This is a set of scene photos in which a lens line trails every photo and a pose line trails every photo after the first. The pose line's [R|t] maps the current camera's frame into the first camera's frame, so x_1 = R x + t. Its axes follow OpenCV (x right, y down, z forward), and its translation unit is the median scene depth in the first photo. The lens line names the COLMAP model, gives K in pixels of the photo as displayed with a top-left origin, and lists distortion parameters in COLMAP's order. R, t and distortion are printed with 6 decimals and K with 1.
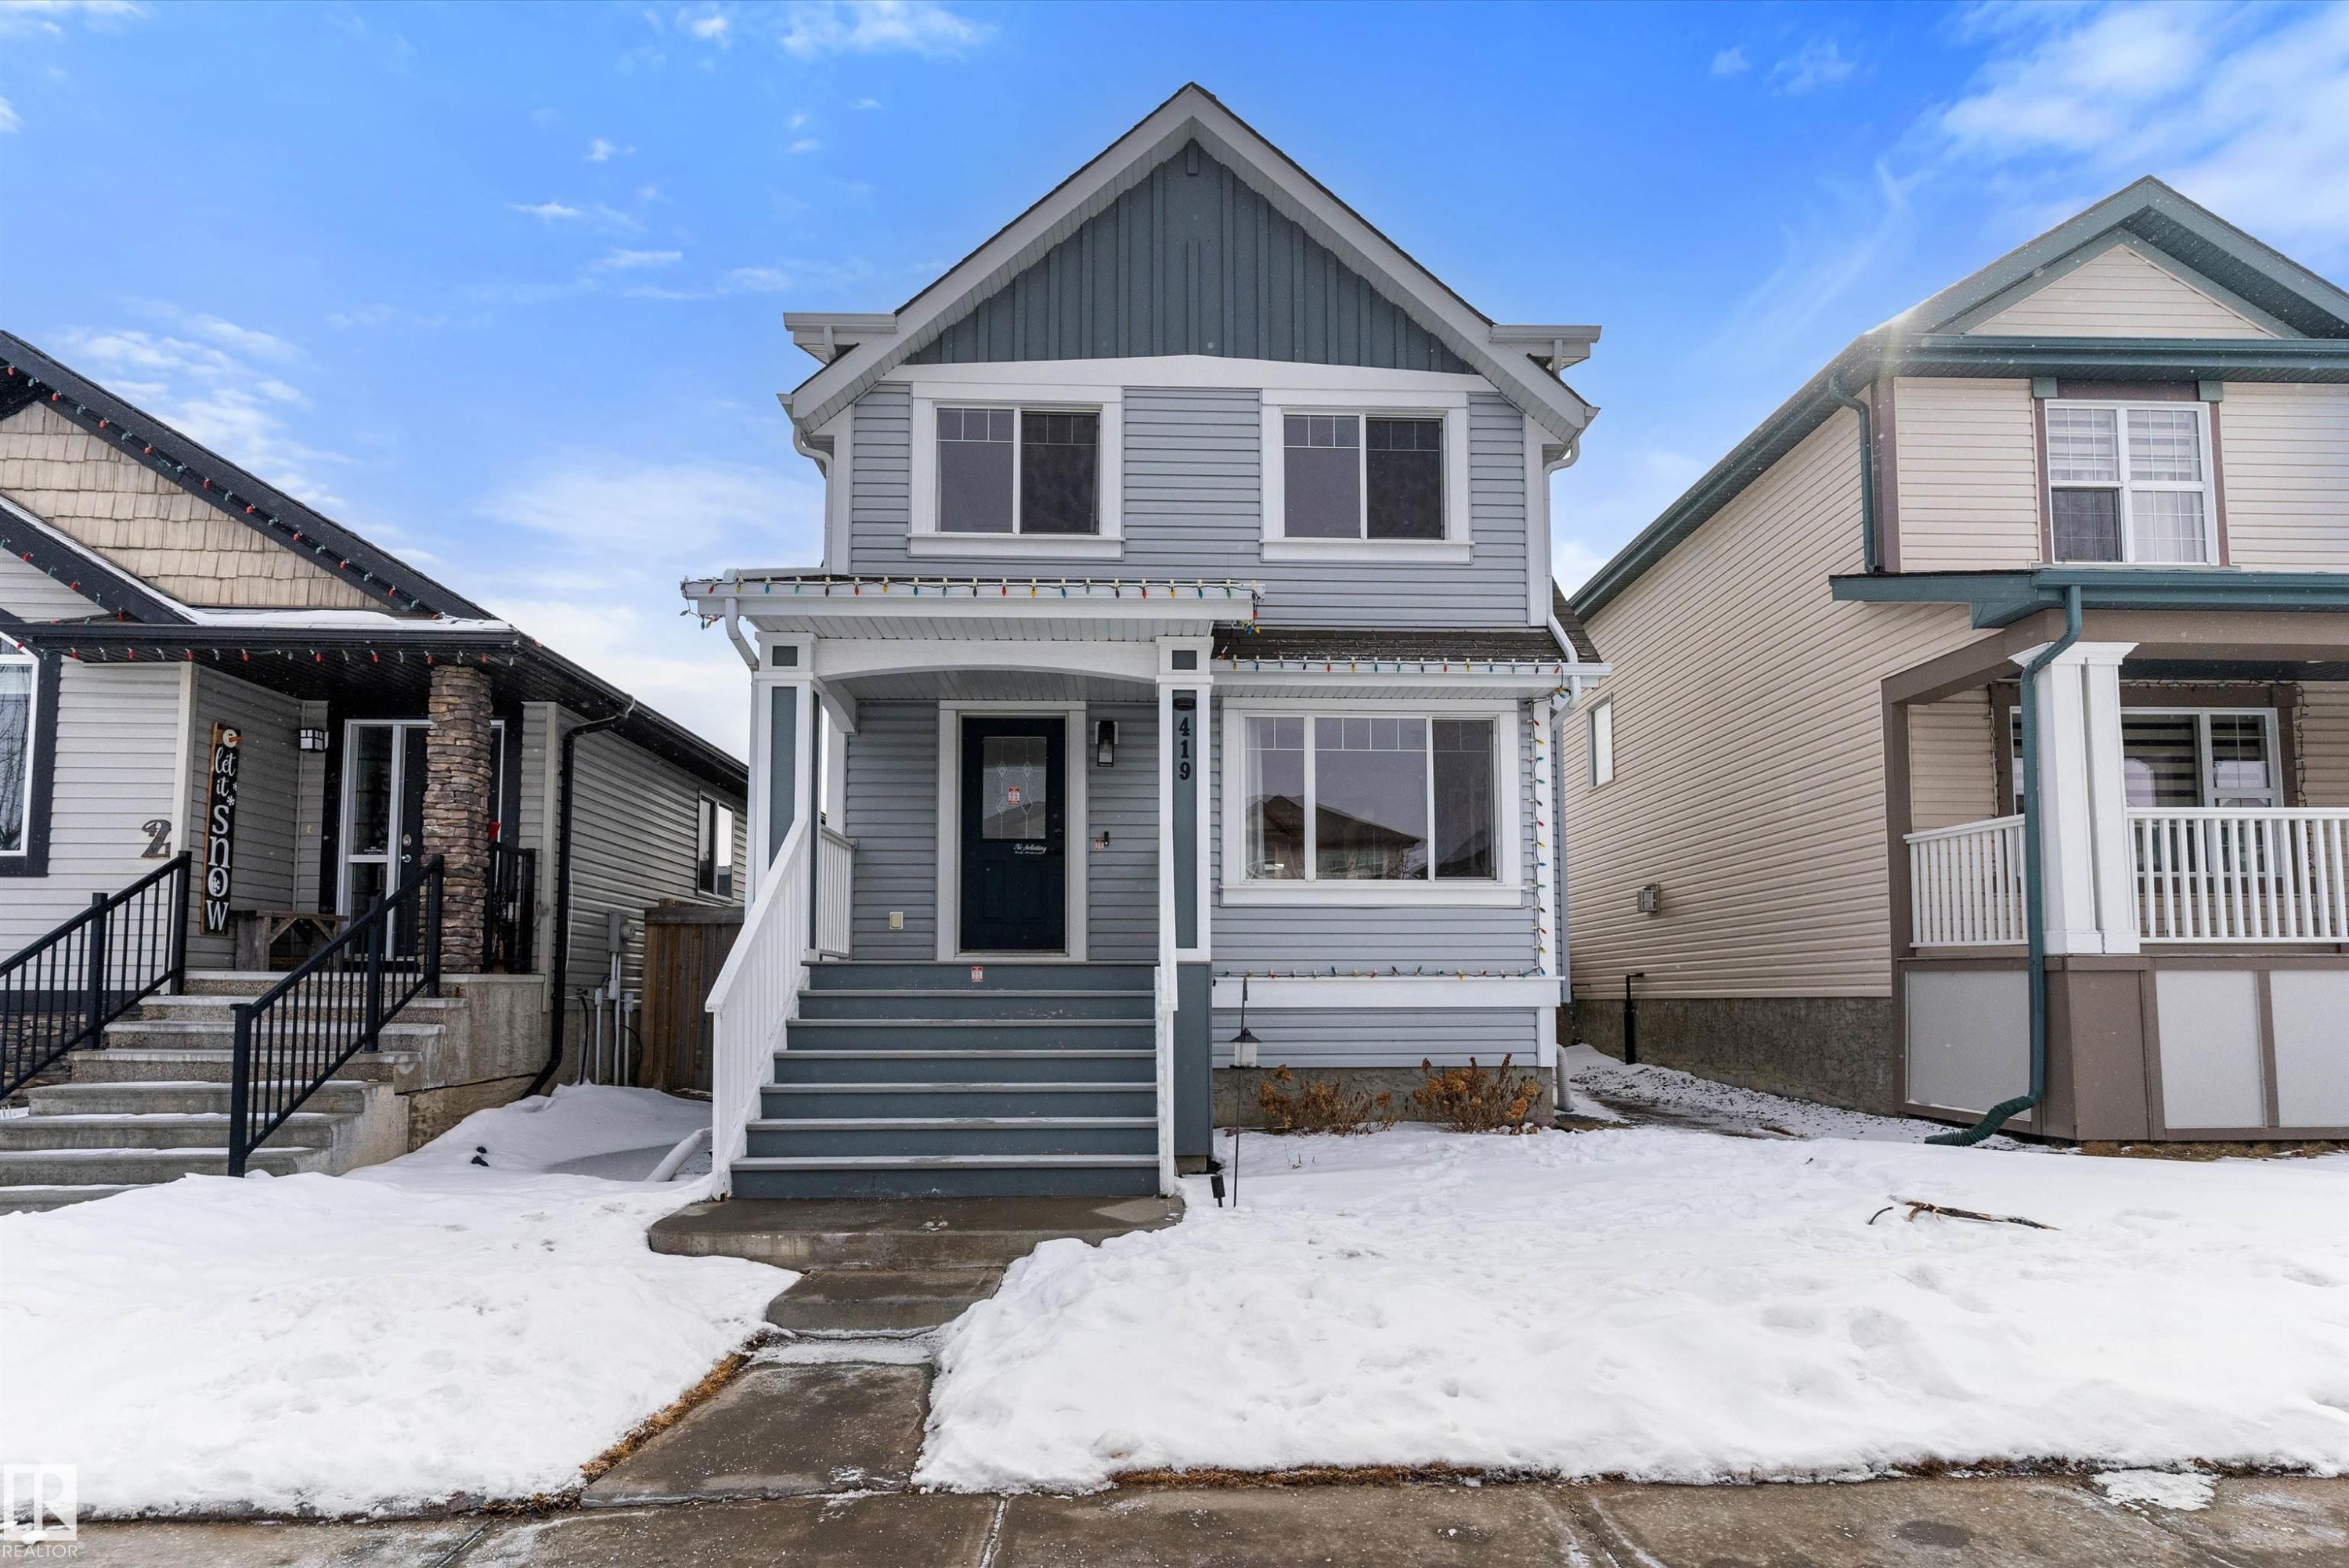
lens RADIAL K [[1907.7, 0, 1179.1], [0, 1907.7, 783.0], [0, 0, 1]] dist [0.000805, 0.002962]
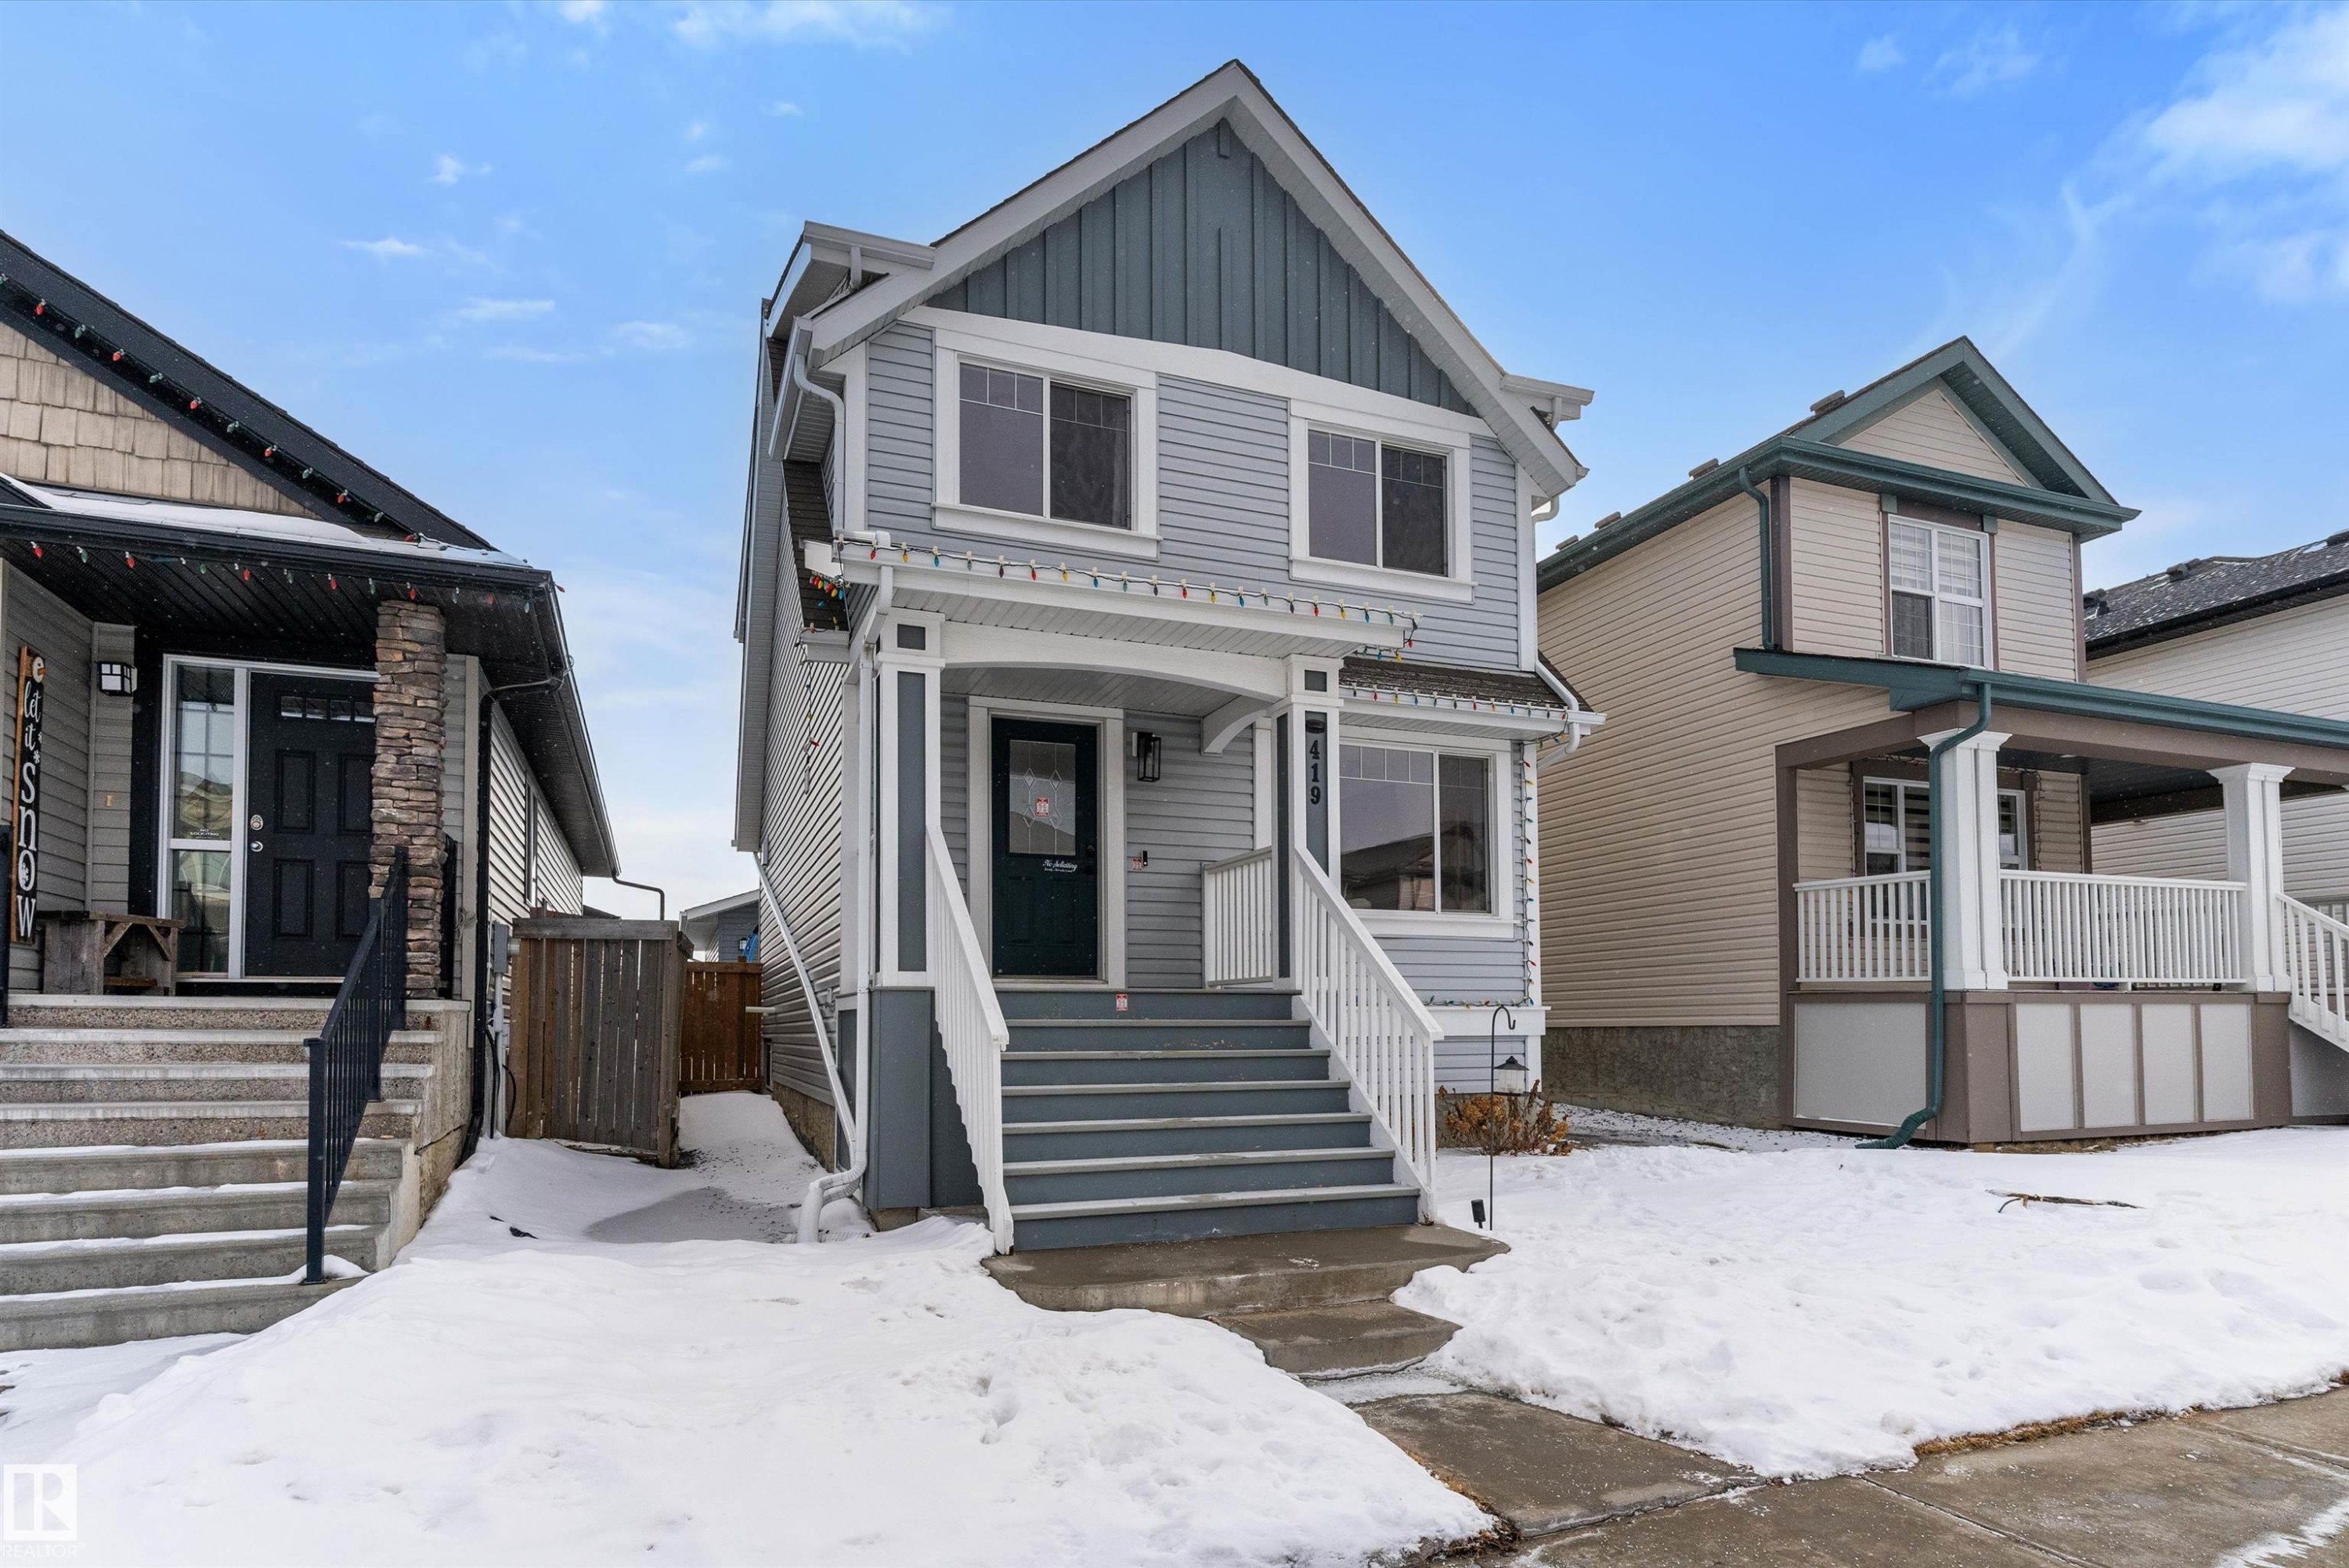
lens RADIAL K [[2185.3, 0, 1174.0], [0, 2185.3, 877.1], [0, 0, 1]] dist [0.006109, 0.006694]
pose [[0.849680, 0.033834, 0.526211, -0.601117], [-0.056300, 0.998056, 0.026736, 0.008887], [-0.524284, -0.052343, 0.849933, 0.081529]]
